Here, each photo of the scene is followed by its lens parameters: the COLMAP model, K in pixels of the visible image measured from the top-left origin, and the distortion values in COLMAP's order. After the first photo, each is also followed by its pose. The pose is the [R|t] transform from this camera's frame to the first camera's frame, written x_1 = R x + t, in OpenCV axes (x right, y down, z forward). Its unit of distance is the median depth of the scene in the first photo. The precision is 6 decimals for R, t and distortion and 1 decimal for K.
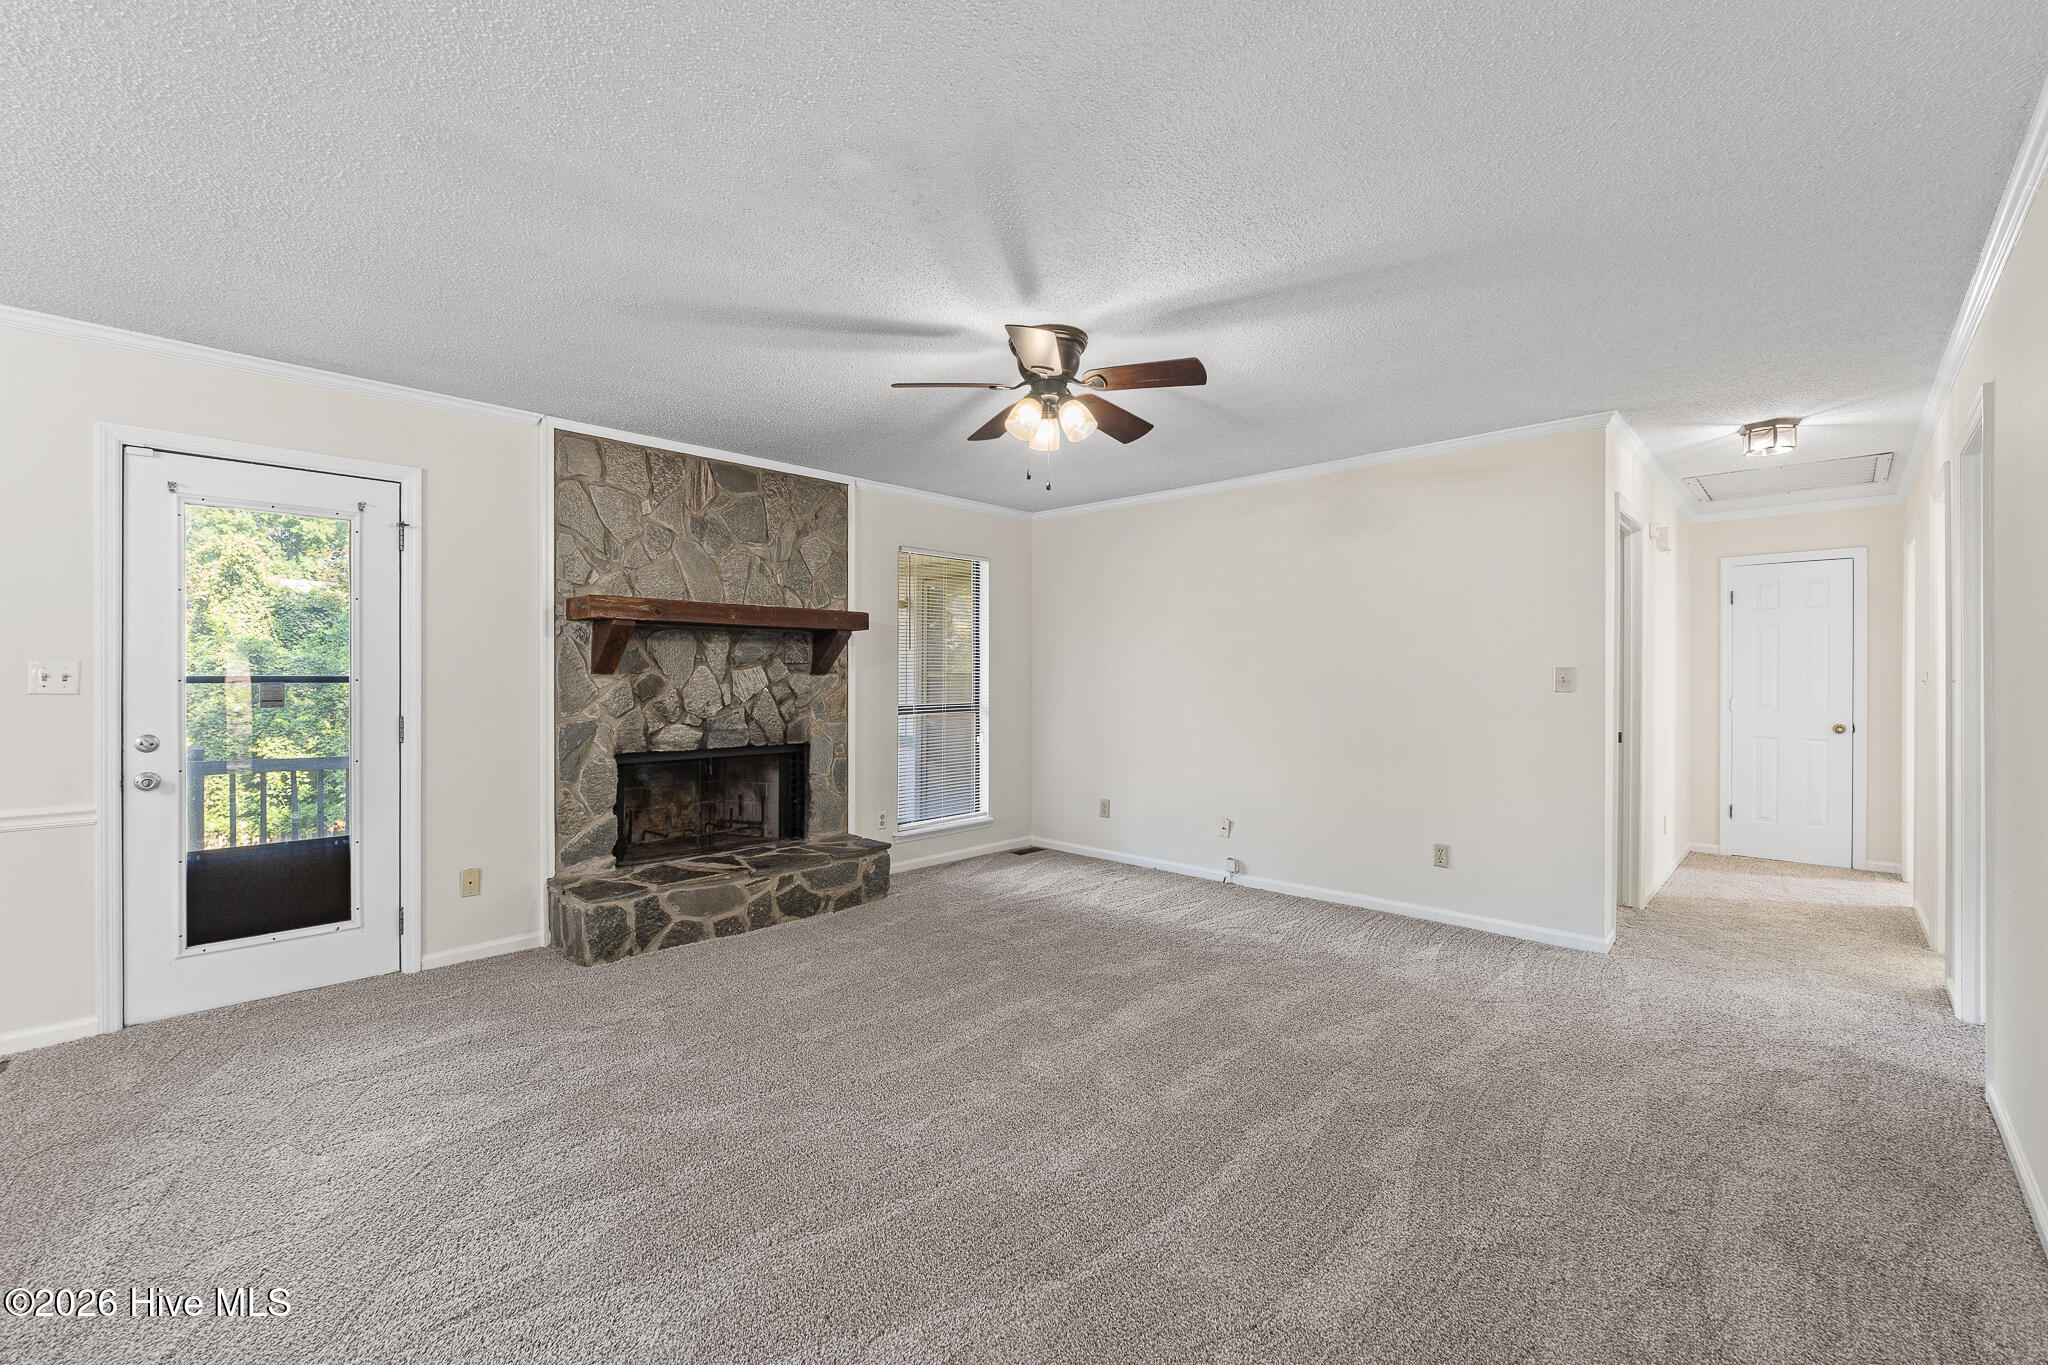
lens RADIAL K [[867.4, 0, 1023.6], [0, 867.4, 679.2], [0, 0, 1]] dist [-0.001721, 0.000033]
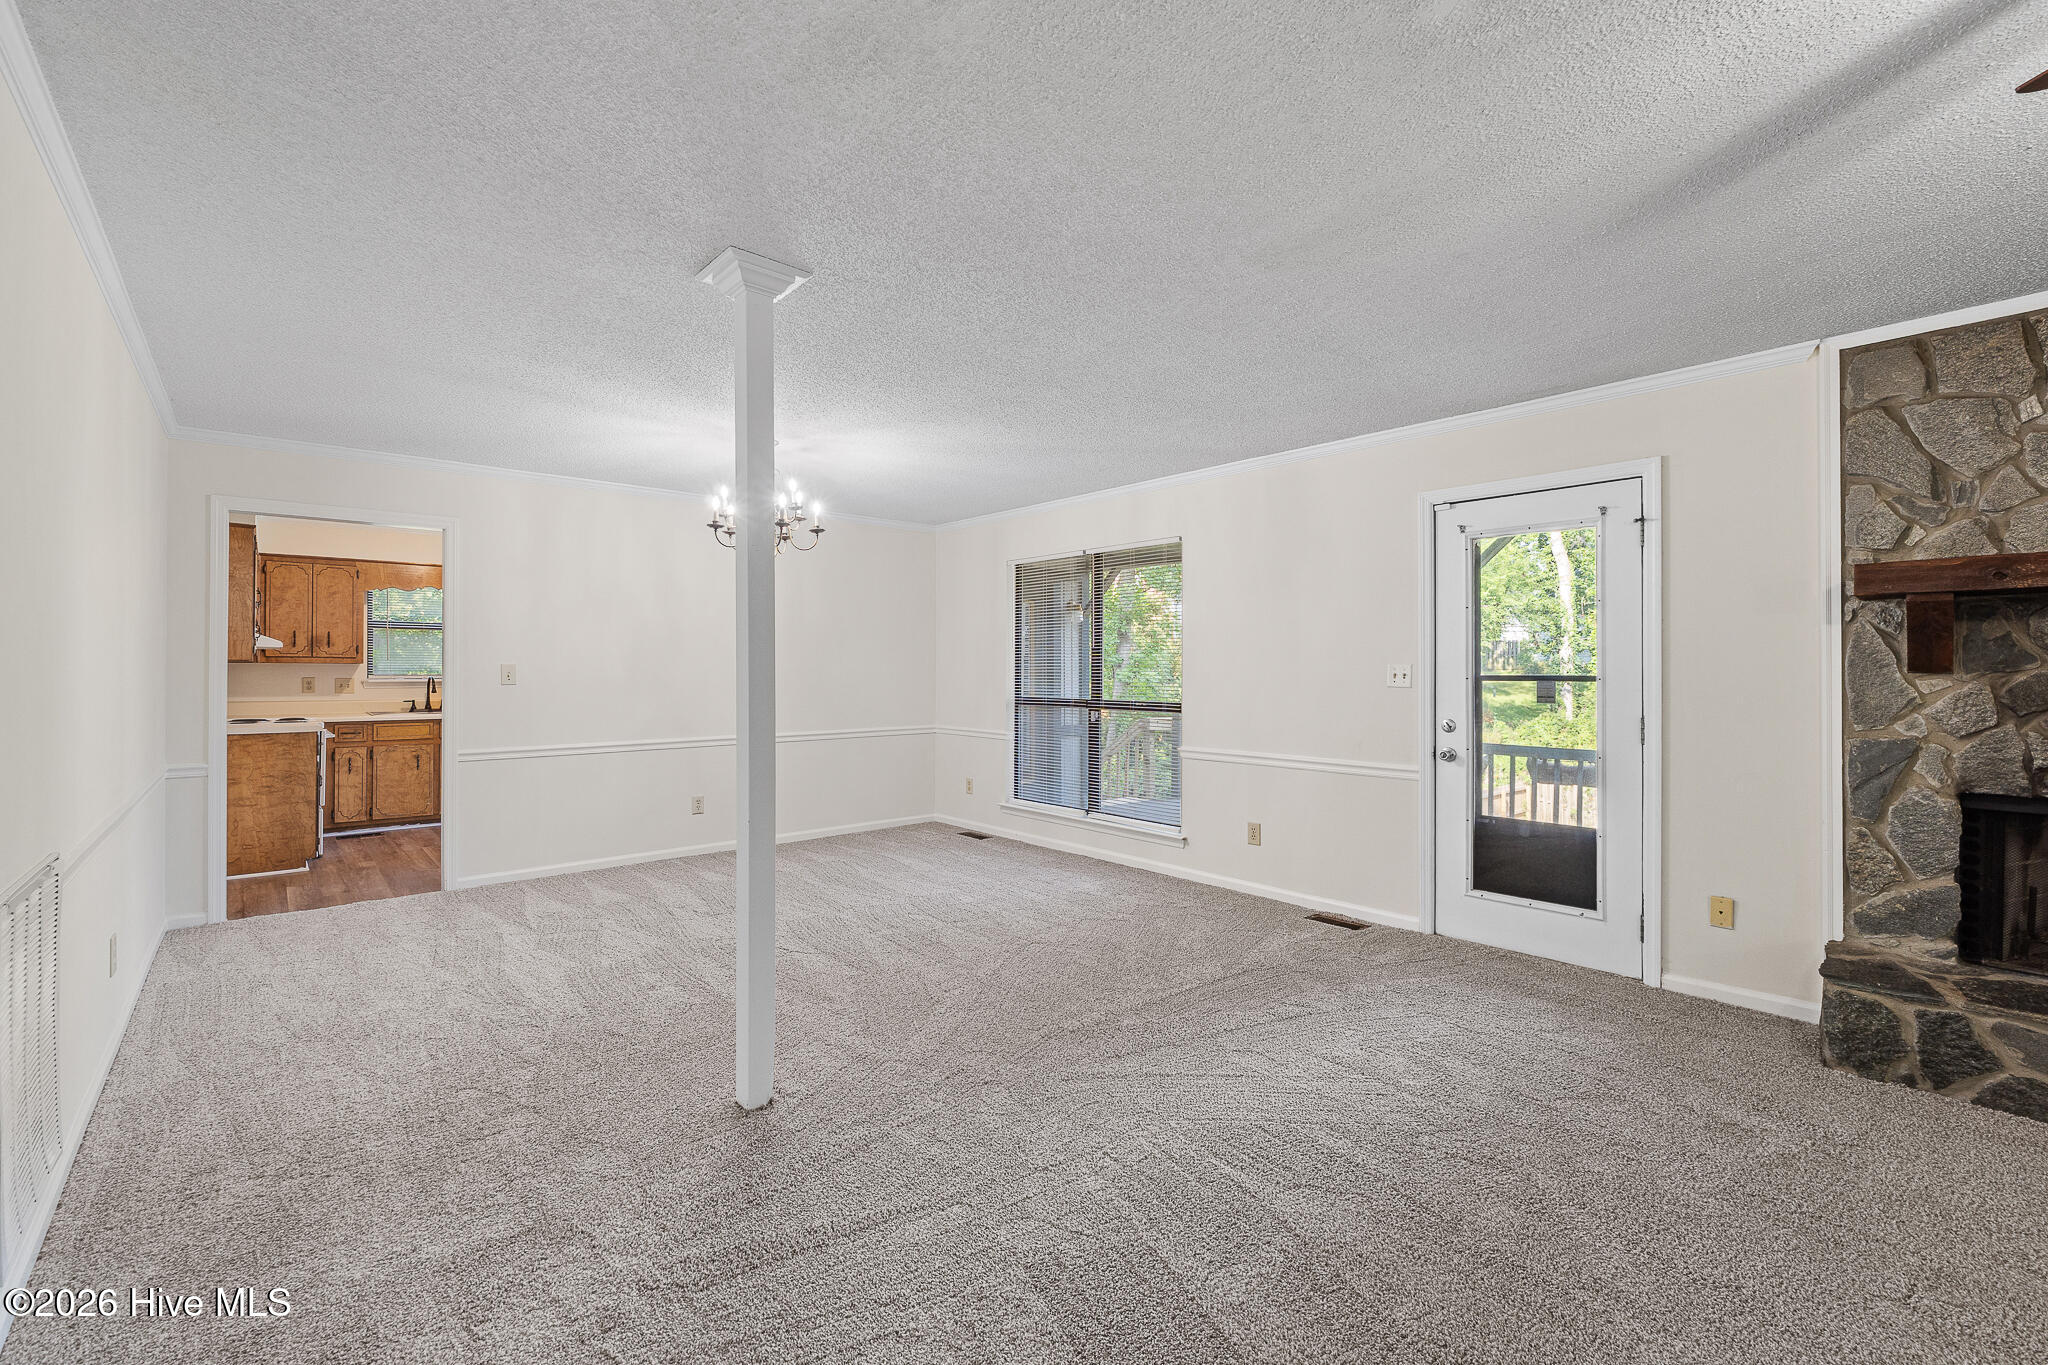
lens RADIAL K [[867.4, 0, 972.4], [0, 867.4, 672.0], [0, 0, 1]] dist [-0.001721, 0.000033]
pose [[-0.125949, -0.003771, -0.992030, 0.306087], [-0.007711, 0.999966, -0.002822, 0.000911], [0.992007, 0.007294, -0.125974, 0.341590]]
